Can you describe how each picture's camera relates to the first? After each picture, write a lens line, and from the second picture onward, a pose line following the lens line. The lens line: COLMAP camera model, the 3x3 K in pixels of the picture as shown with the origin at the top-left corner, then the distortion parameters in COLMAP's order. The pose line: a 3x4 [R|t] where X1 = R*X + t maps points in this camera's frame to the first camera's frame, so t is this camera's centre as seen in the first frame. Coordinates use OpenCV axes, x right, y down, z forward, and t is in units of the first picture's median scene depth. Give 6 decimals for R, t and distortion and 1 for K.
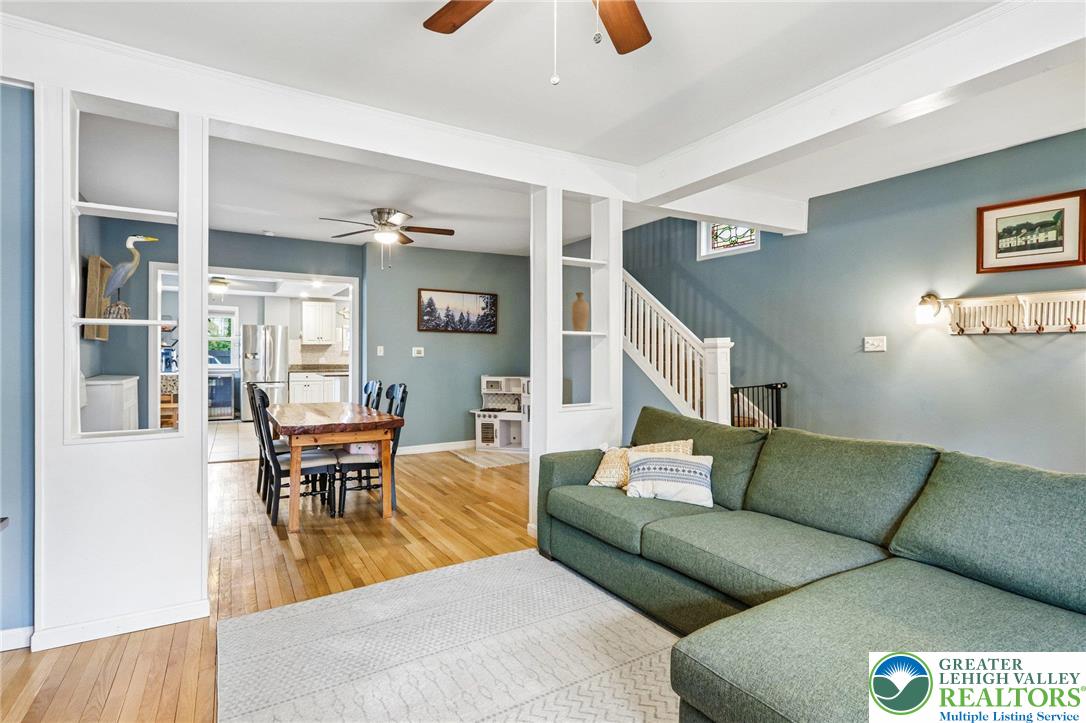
lens RADIAL K [[522.2, 0, 553.7], [0, 522.2, 357.0], [0, 0, 1]] dist [-0.019602, 0.004208]
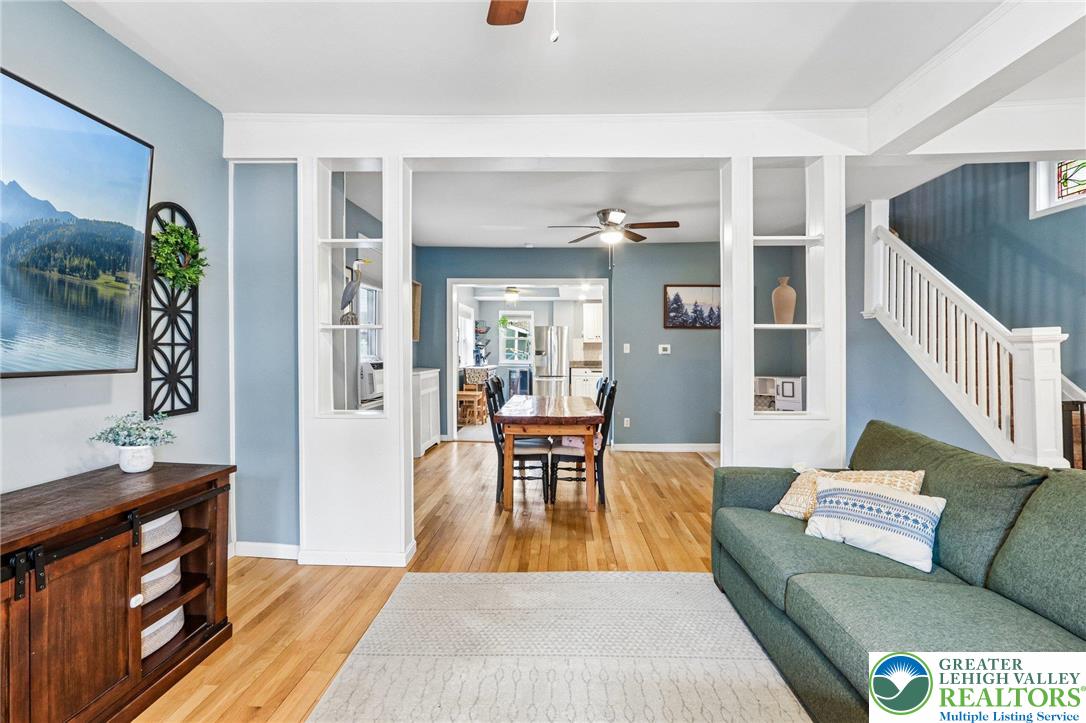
lens RADIAL K [[522.2, 0, 554.7], [0, 522.2, 353.1], [0, 0, 1]] dist [-0.019602, 0.004208]
pose [[0.836612, 0.001931, -0.547792, 0.137267], [-0.003201, 0.999994, -0.001362, -0.000401], [0.547786, 0.002893, 0.836613, 0.078250]]
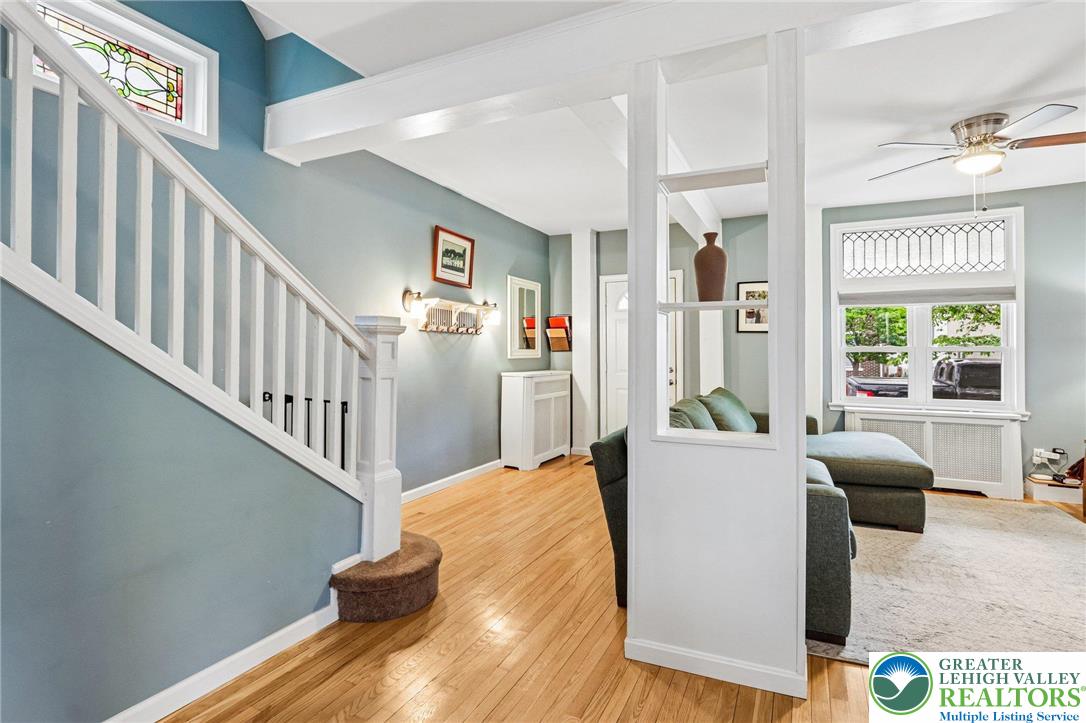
lens RADIAL K [[522.2, 0, 529.2], [0, 522.2, 349.4], [0, 0, 1]] dist [-0.019602, 0.004208]
pose [[-0.515252, 0.005697, 0.857020, -0.227997], [0.000890, 0.999981, -0.006112, 0.004035], [-0.857038, -0.002387, -0.515248, 1.022639]]
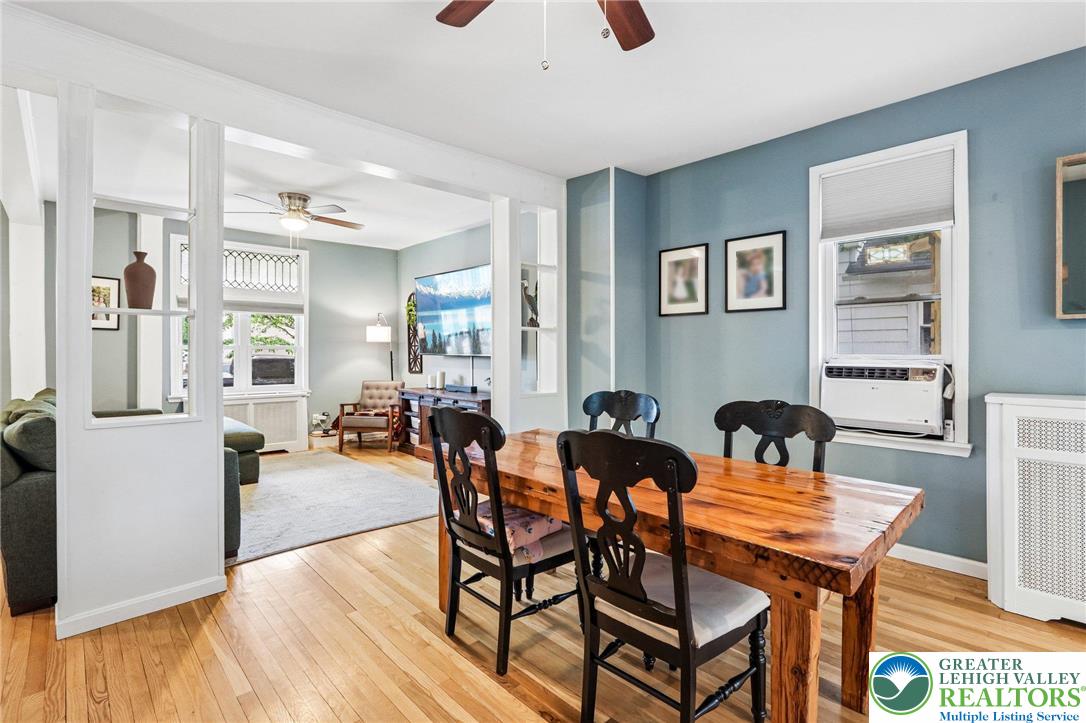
lens RADIAL K [[522.2, 0, 531.0], [0, 522.2, 355.0], [0, 0, 1]] dist [-0.019602, 0.004208]
pose [[-0.983928, -0.000315, -0.178567, -0.228656], [-0.002323, 0.999936, 0.011037, 0.000731], [0.178552, 0.011274, -0.983866, 1.225826]]
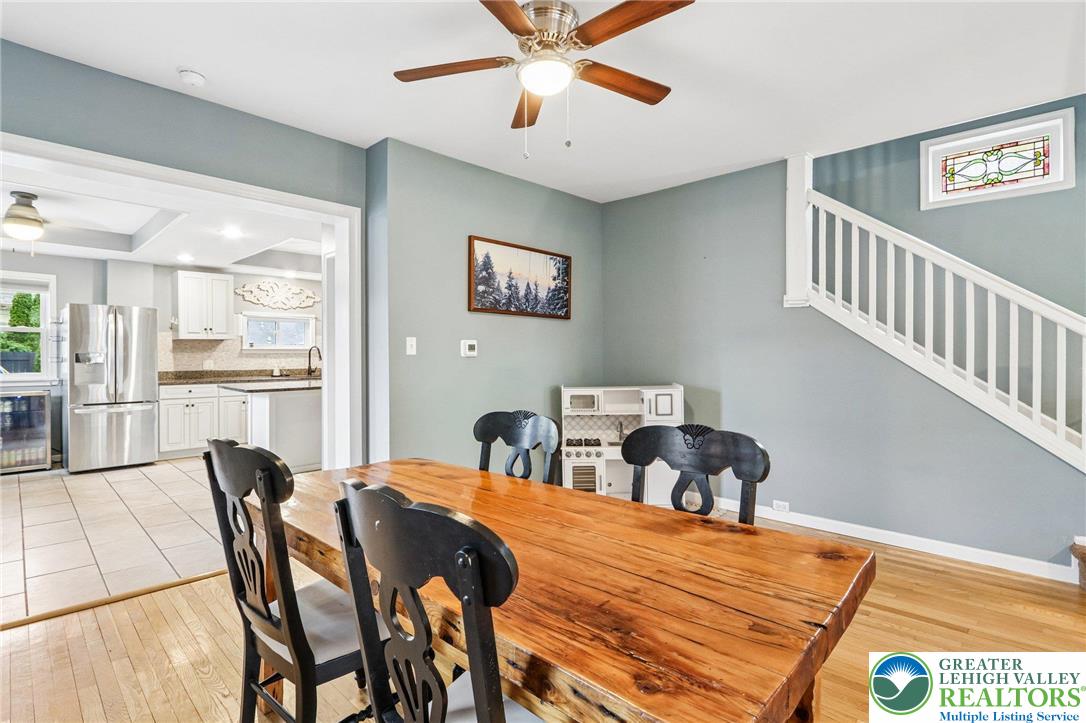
lens RADIAL K [[522.2, 0, 539.1], [0, 522.2, 357.8], [0, 0, 1]] dist [-0.019602, 0.004208]
pose [[0.968045, -0.007166, 0.250674, -0.420016], [0.007101, 0.999974, 0.001162, 0.001106], [-0.250676, 0.000656, 0.968071, 0.554102]]
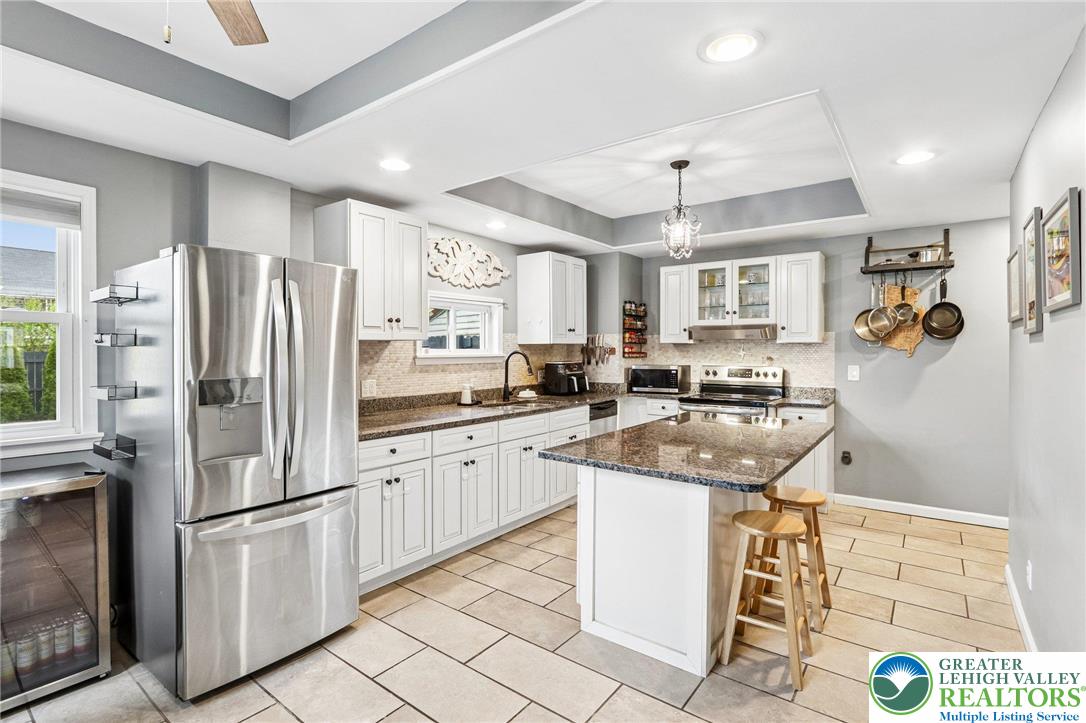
lens RADIAL K [[522.2, 0, 530.1], [0, 522.2, 354.6], [0, 0, 1]] dist [-0.019602, 0.004208]
pose [[0.936938, -0.007365, 0.349419, -0.929333], [0.007288, 0.999972, 0.001536, -0.028949], [-0.349420, 0.001108, 0.936965, 1.290641]]
